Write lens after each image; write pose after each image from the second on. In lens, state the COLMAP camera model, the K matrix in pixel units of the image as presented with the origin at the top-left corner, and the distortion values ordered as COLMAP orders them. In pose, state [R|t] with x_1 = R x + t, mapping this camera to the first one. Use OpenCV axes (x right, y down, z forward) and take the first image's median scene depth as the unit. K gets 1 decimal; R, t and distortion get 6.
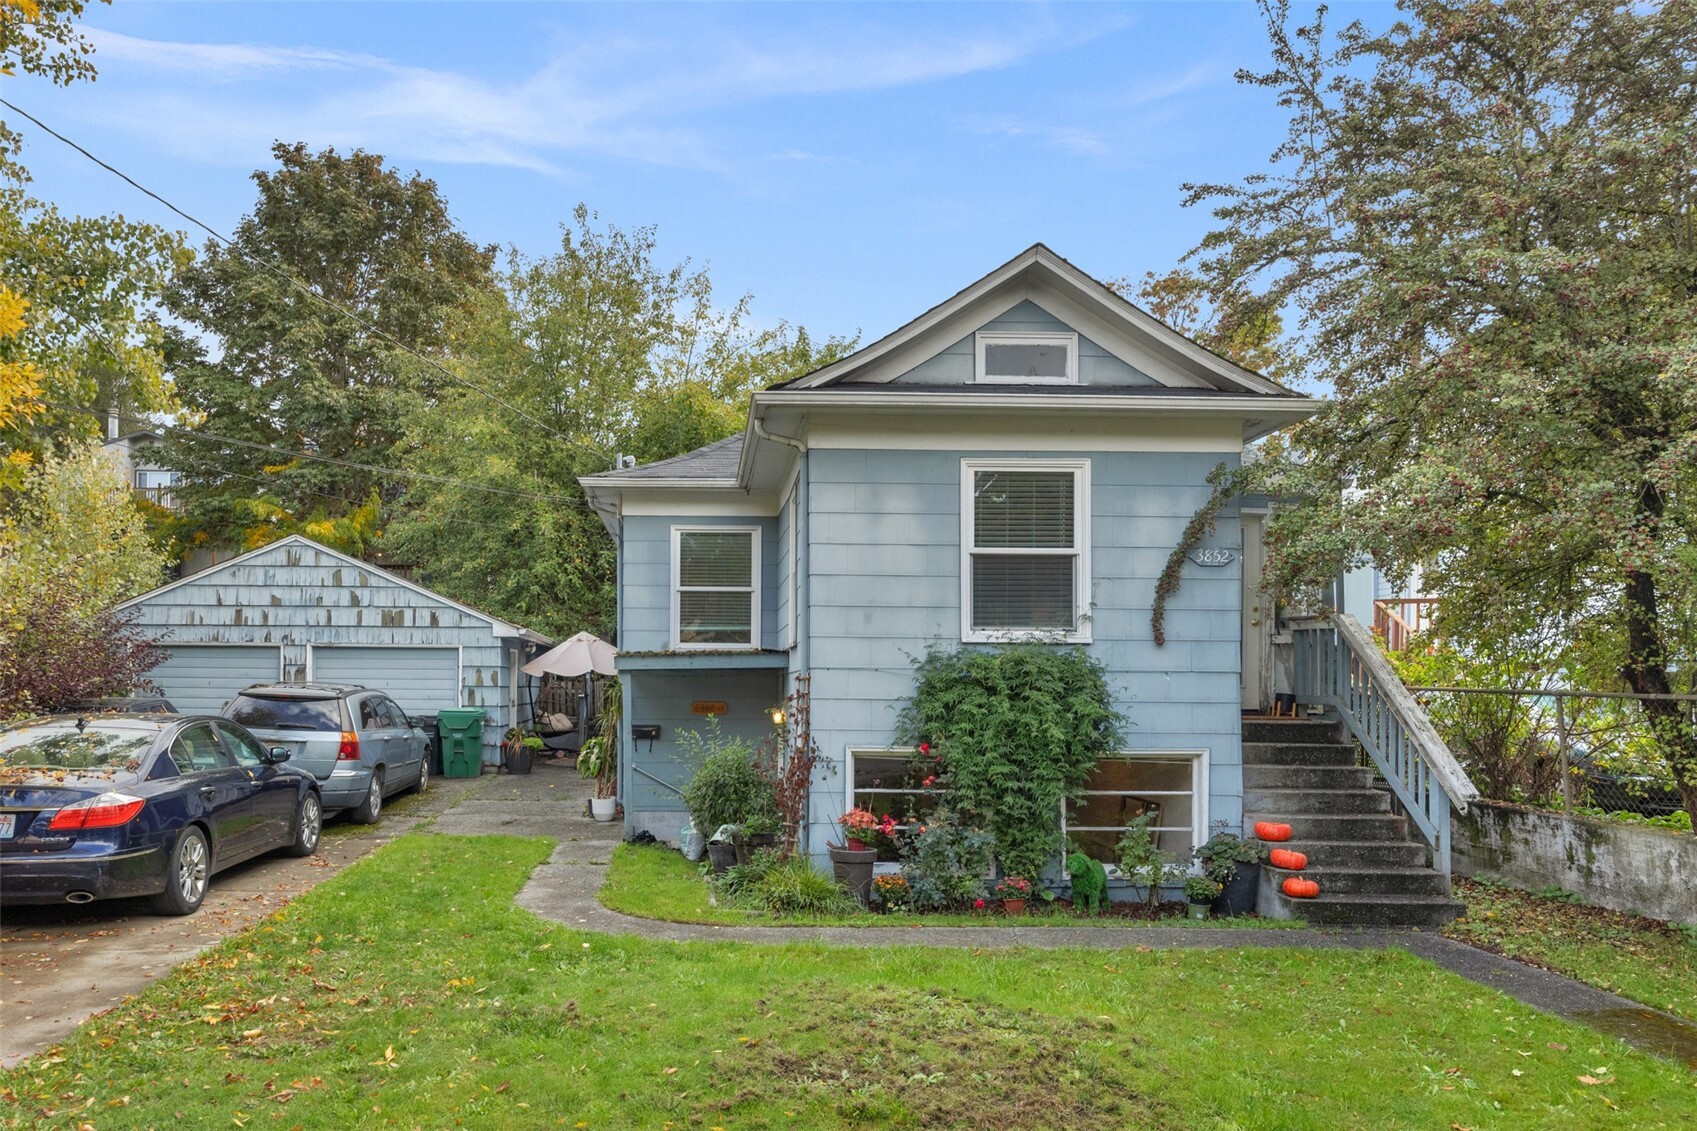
lens RADIAL K [[1197.1, 0, 848.3], [0, 1197.1, 673.1], [0, 0, 1]] dist [0.005539, 0.003119]
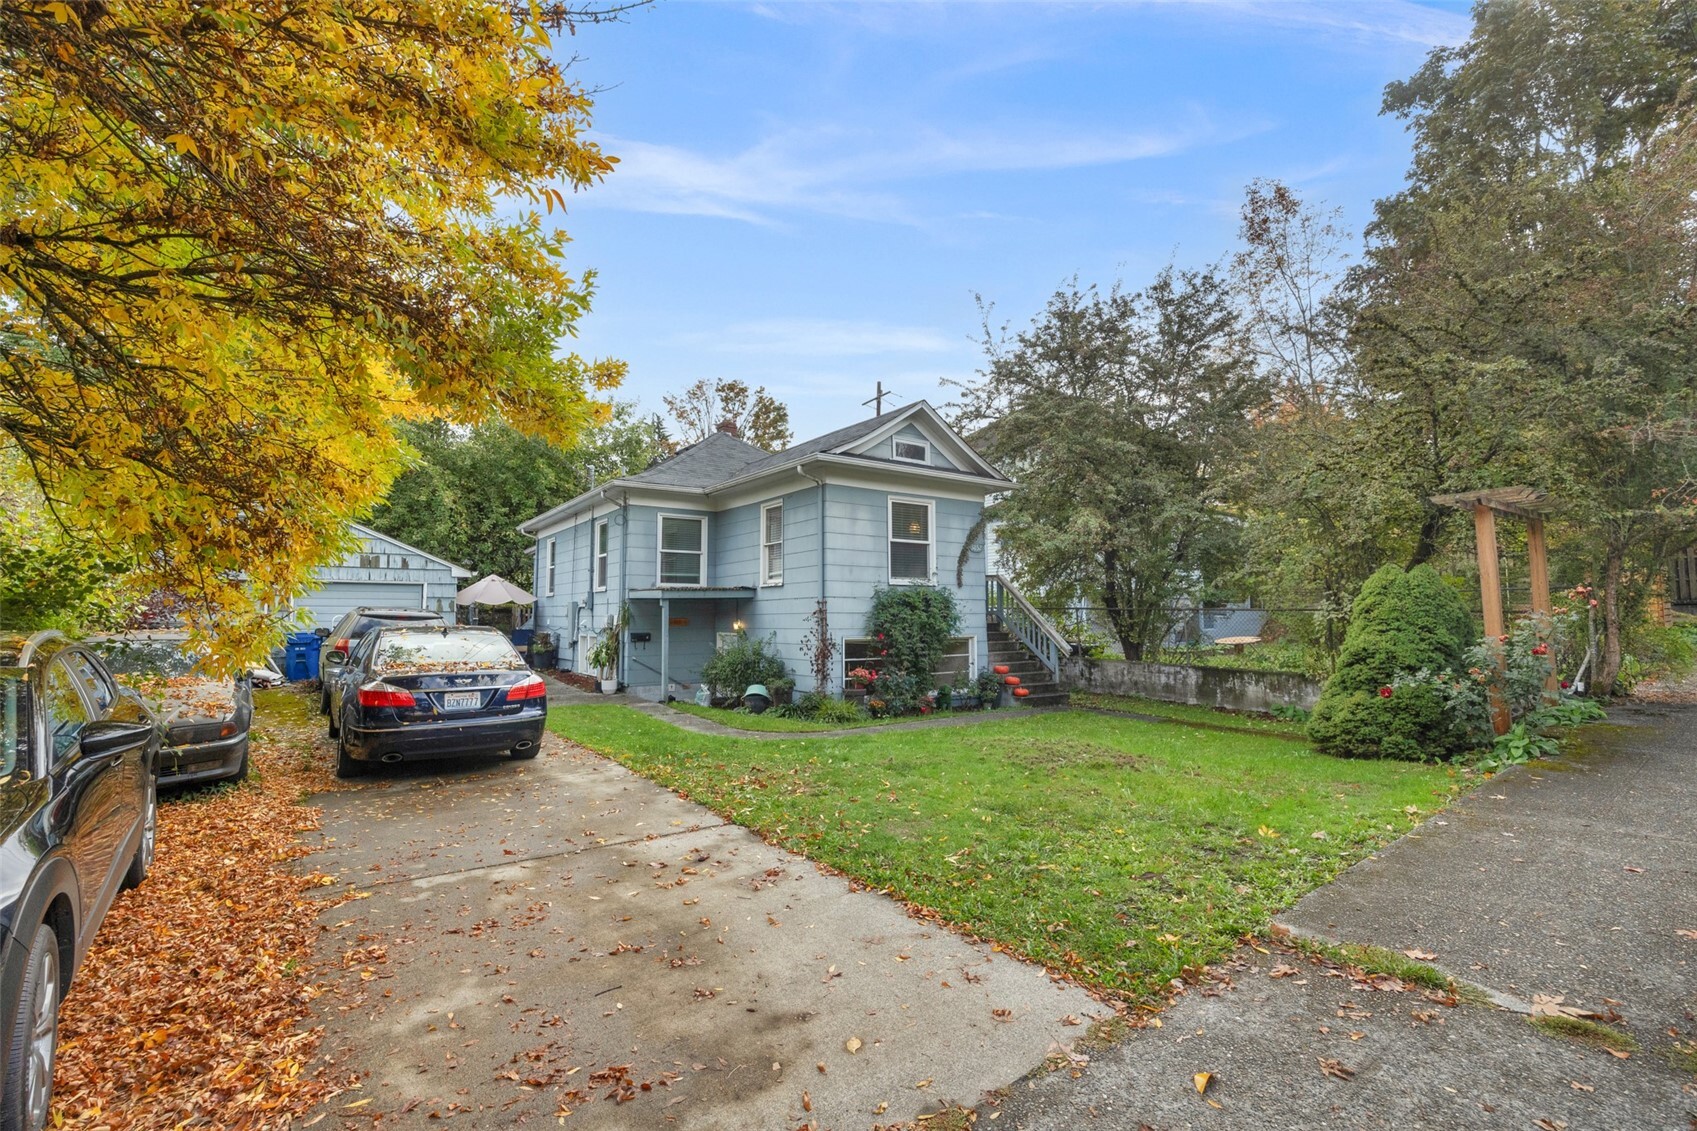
lens RADIAL K [[754.8, 0, 848.5], [0, 754.8, 565.5], [0, 0, 1]] dist [0.000249, 0.000296]
pose [[0.819308, 0.029044, 0.572618, -0.697571], [0.003384, 0.998454, -0.055485, 0.012966], [-0.573344, 0.047397, 0.817943, -0.015218]]
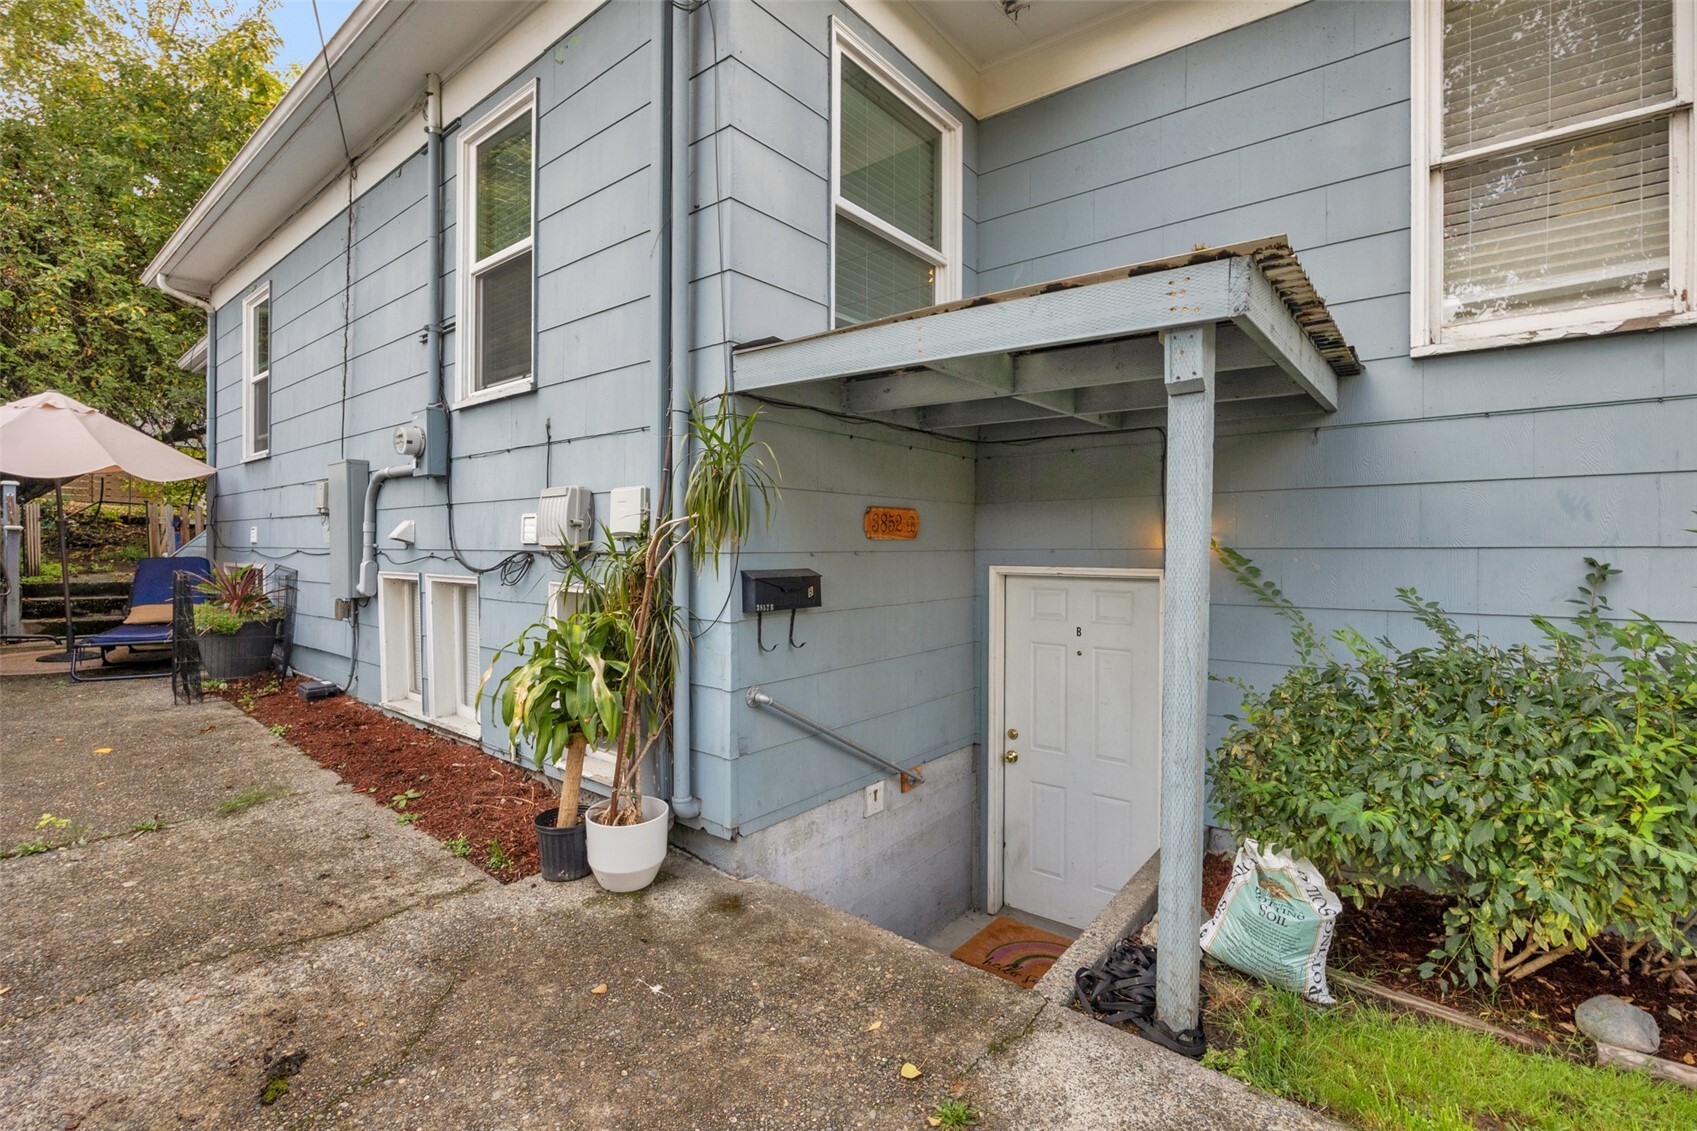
lens RADIAL K [[754.8, 0, 848.5], [0, 754.8, 565.5], [0, 0, 1]] dist [0.000249, 0.000296]
pose [[0.624561, -0.016565, 0.780800, -0.427200], [-0.009517, 0.999539, 0.028819, 0.047078], [-0.780918, -0.025430, 0.624116, 1.112057]]
